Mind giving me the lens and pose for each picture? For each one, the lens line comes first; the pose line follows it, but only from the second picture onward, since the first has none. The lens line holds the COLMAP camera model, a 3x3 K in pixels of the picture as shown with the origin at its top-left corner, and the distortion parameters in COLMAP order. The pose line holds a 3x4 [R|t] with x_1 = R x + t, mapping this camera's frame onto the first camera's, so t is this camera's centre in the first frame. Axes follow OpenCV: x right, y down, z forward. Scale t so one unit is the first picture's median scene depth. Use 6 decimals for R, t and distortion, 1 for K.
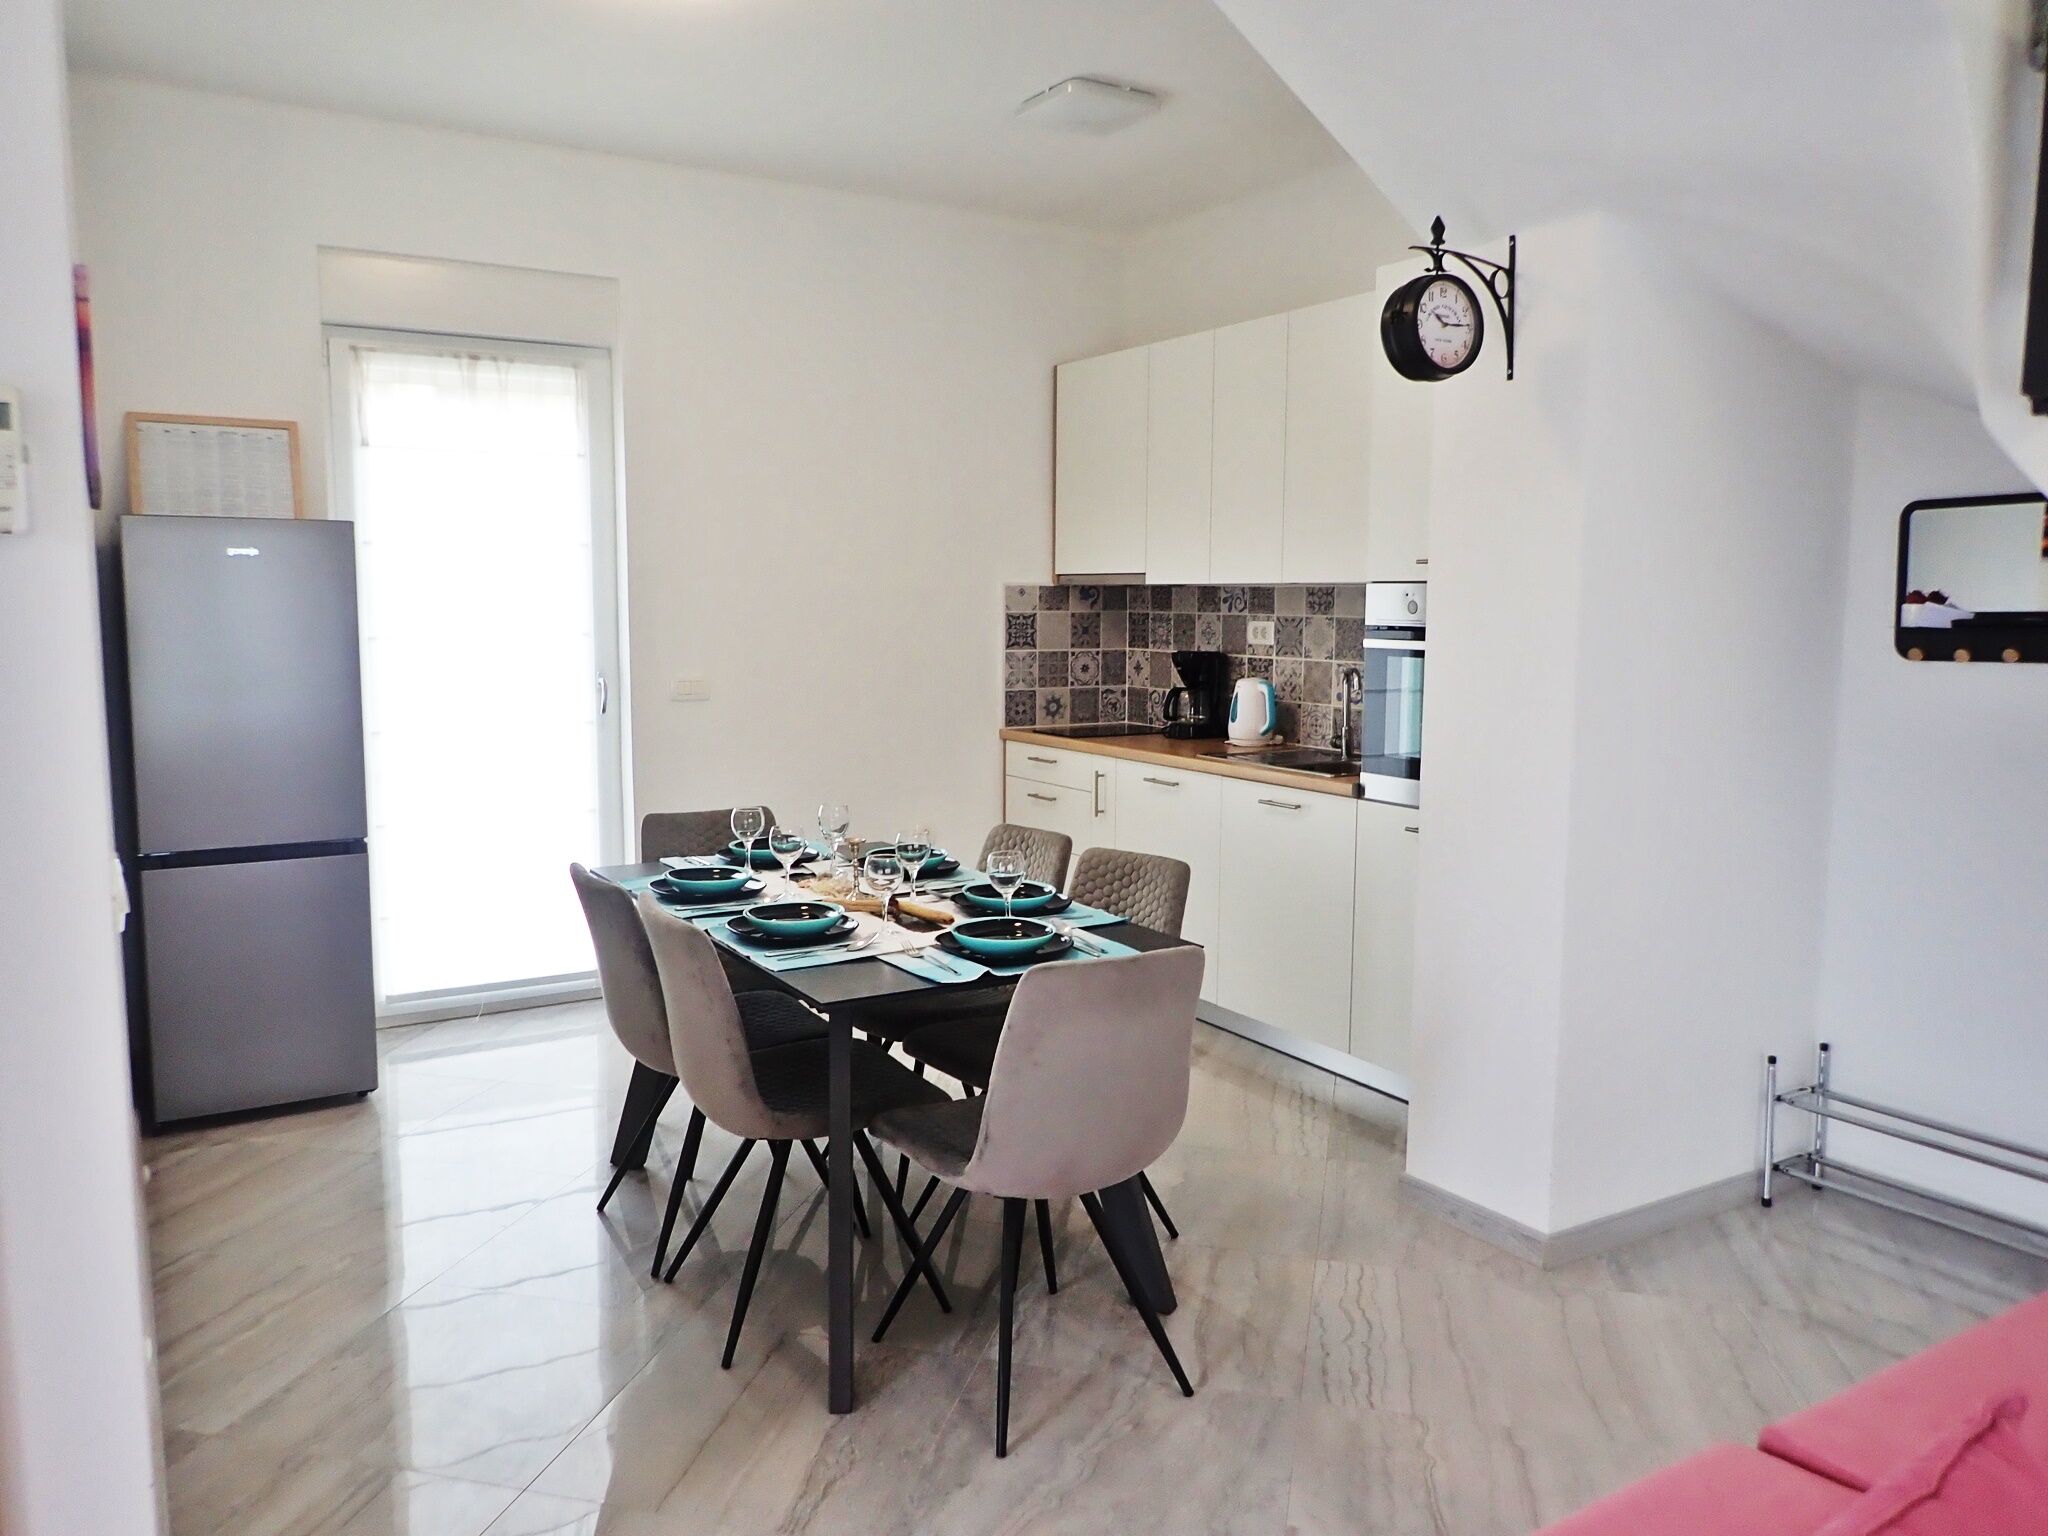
lens RADIAL K [[1488.4, 0, 1024.0], [0, 1488.4, 768.0], [0, 0, 1]] dist [-0.005804, -0.004767]
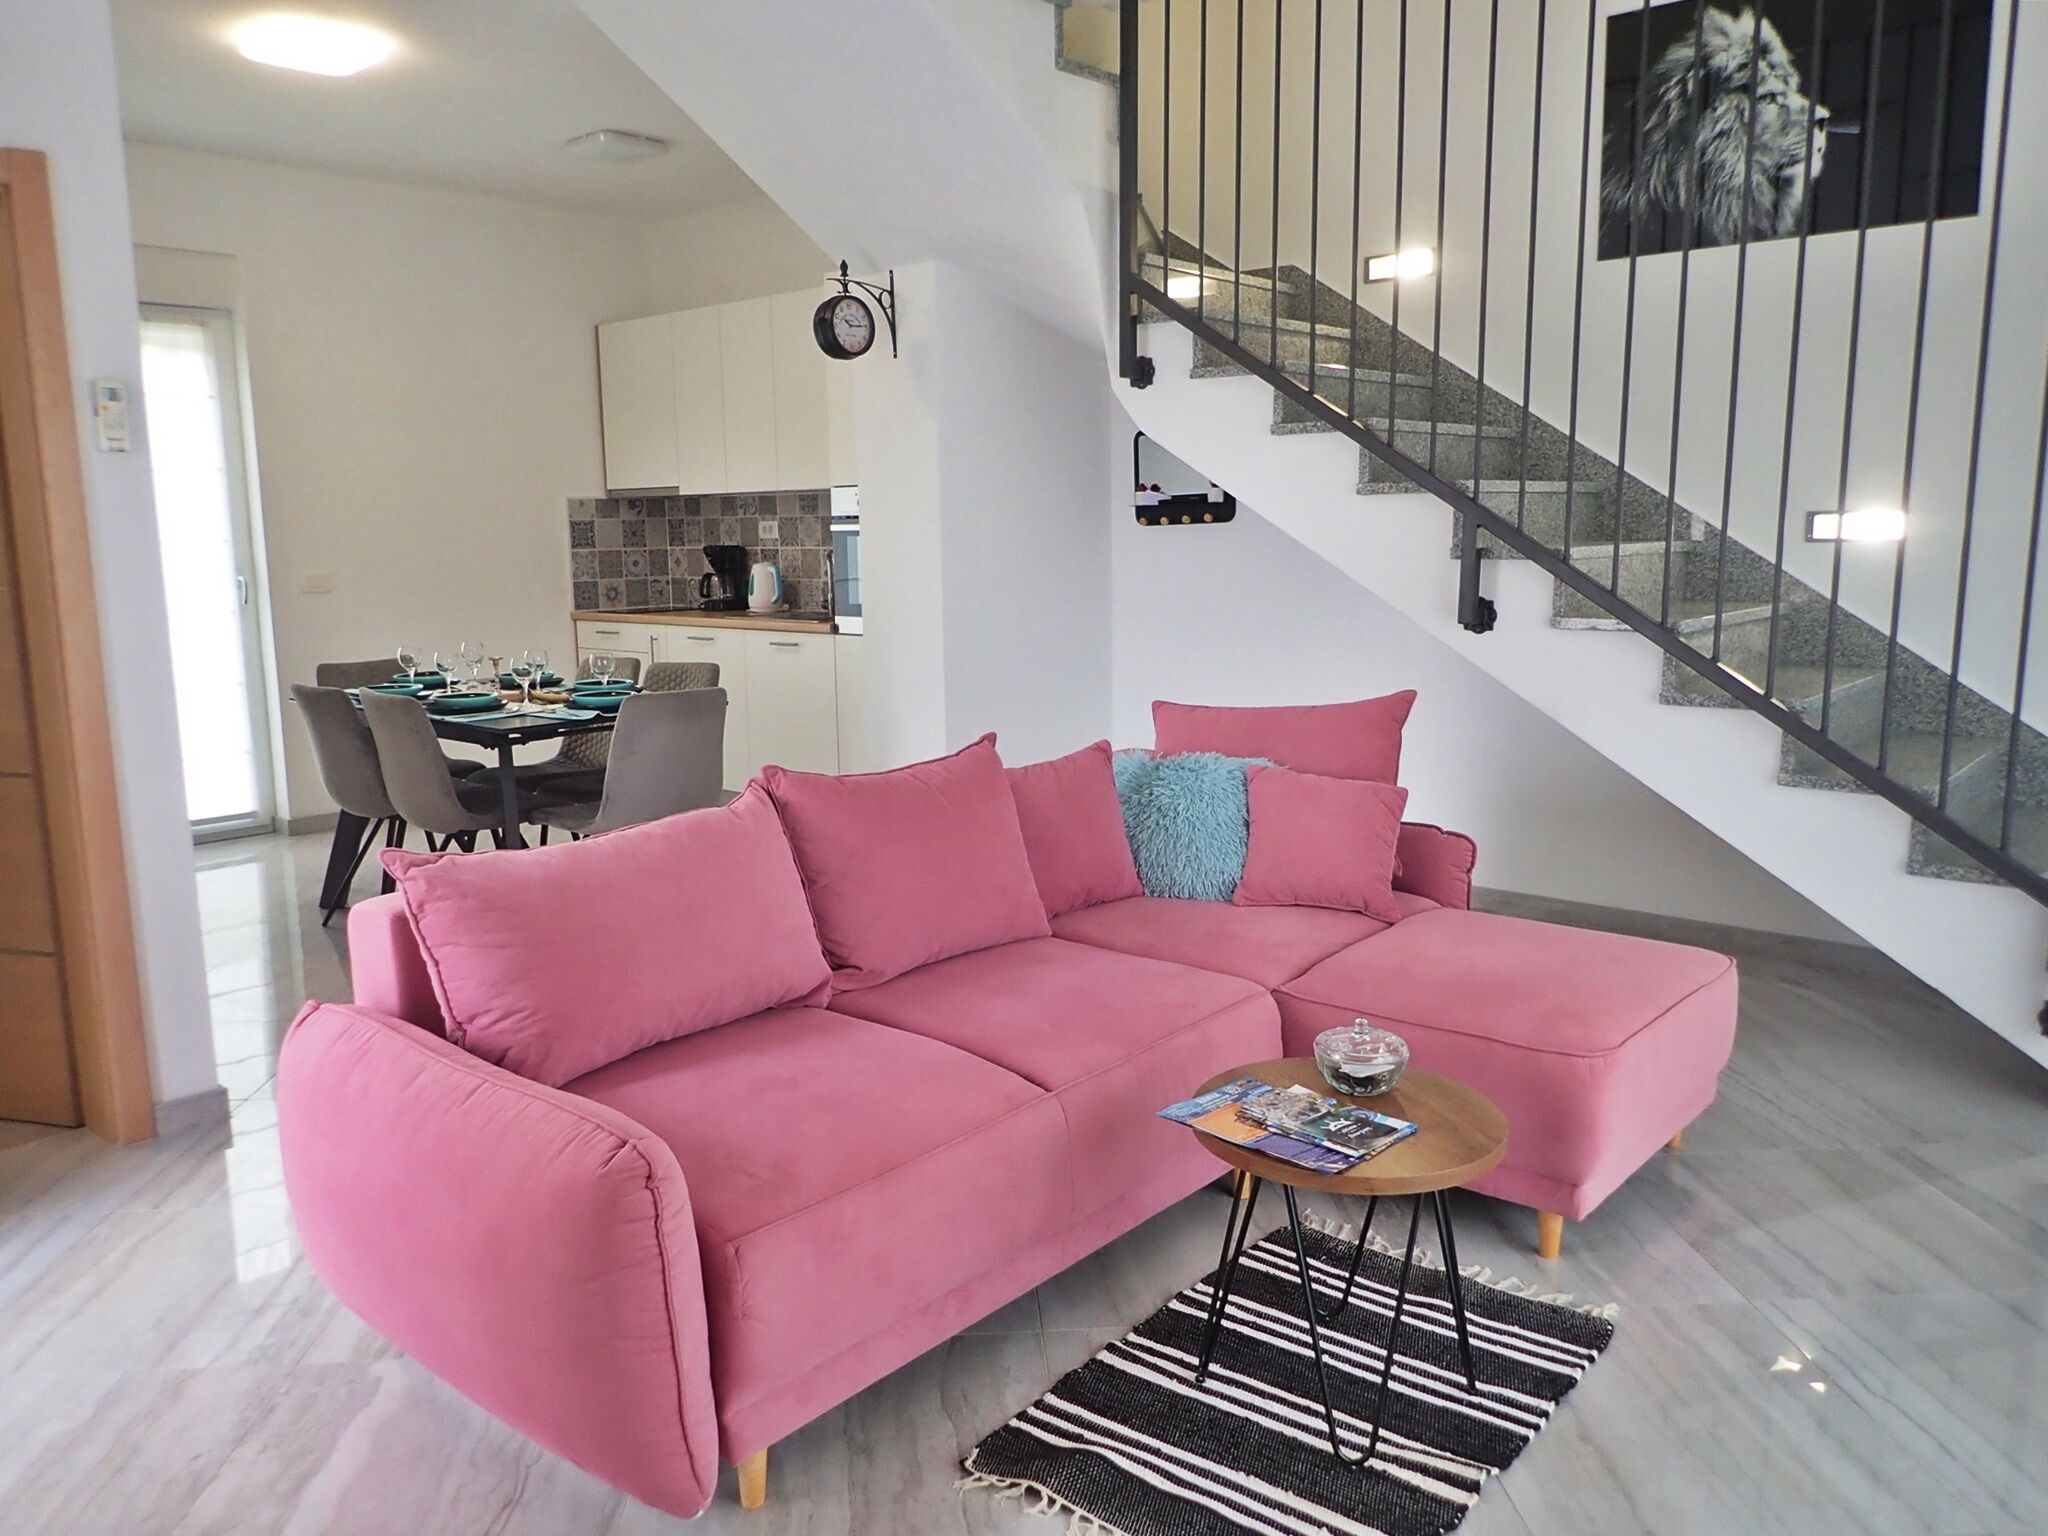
lens RADIAL K [[1519.5, 0, 1024.0], [0, 1519.5, 768.0], [0, 0, 1]] dist [-0.006581, -0.008561]
pose [[0.955179, -0.066086, 0.288558, -0.031137], [0.054049, 0.997311, 0.049495, 0.067713], [-0.291053, -0.031680, 0.956182, -0.385510]]
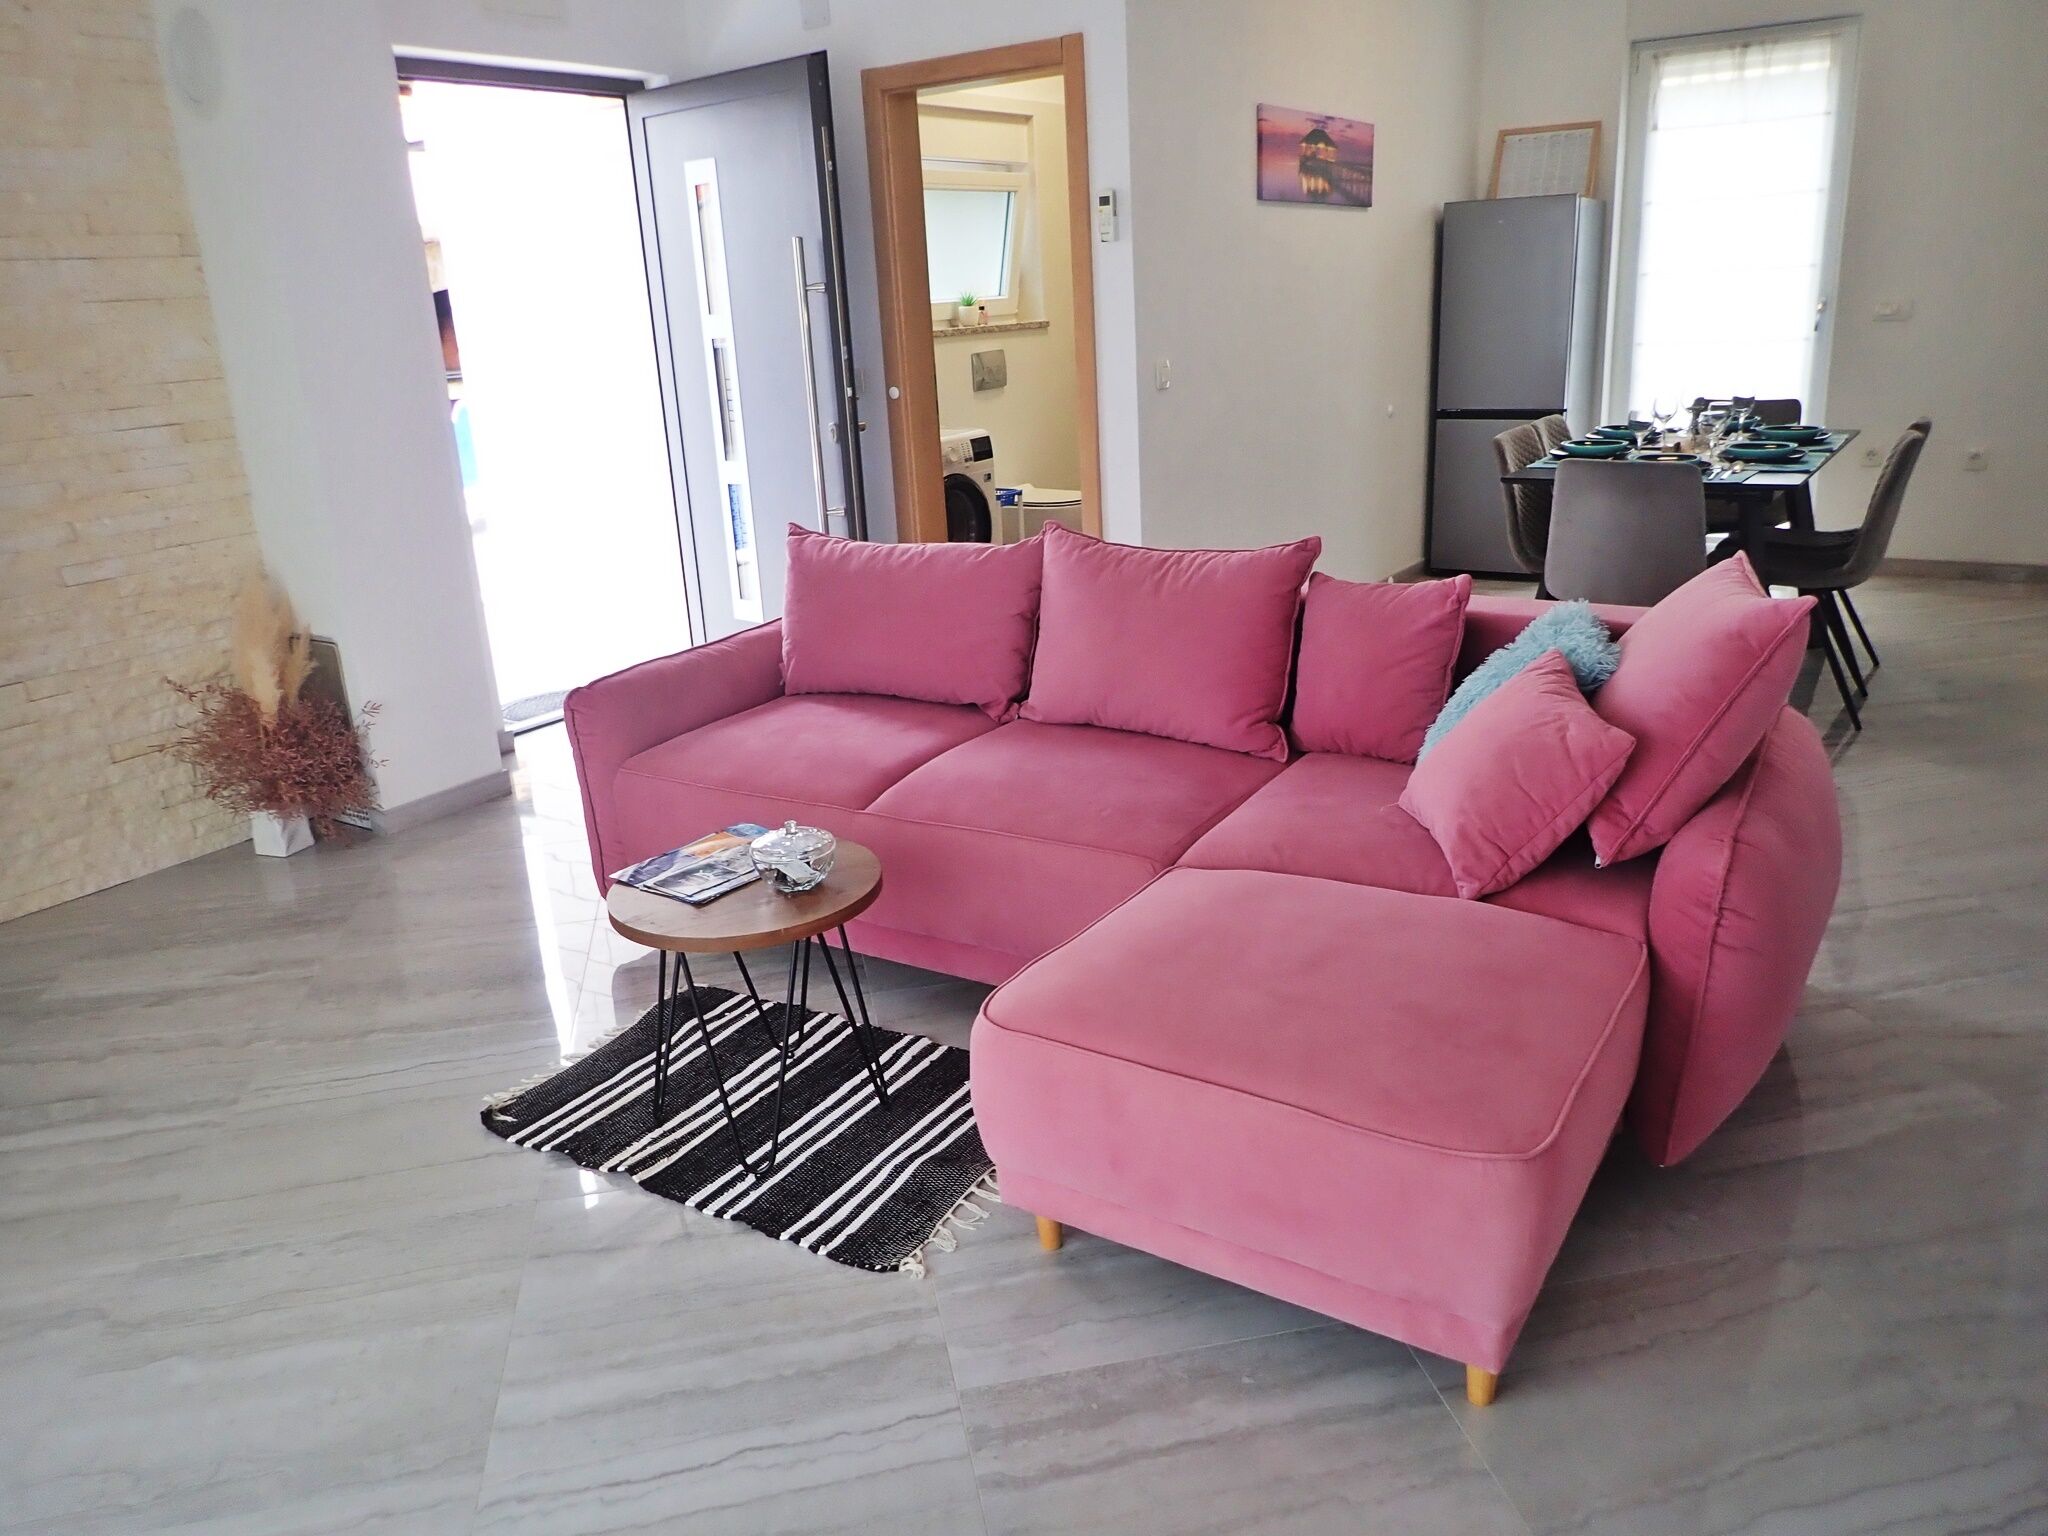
lens RADIAL K [[1519.5, 0, 1024.0], [0, 1519.5, 768.0], [0, 0, 1]] dist [-0.006581, -0.008561]
pose [[0.417039, 0.249127, -0.874079, 0.594404], [-0.051769, 0.966651, 0.250812, 0.030441], [0.907413, -0.059348, 0.416028, -0.137694]]
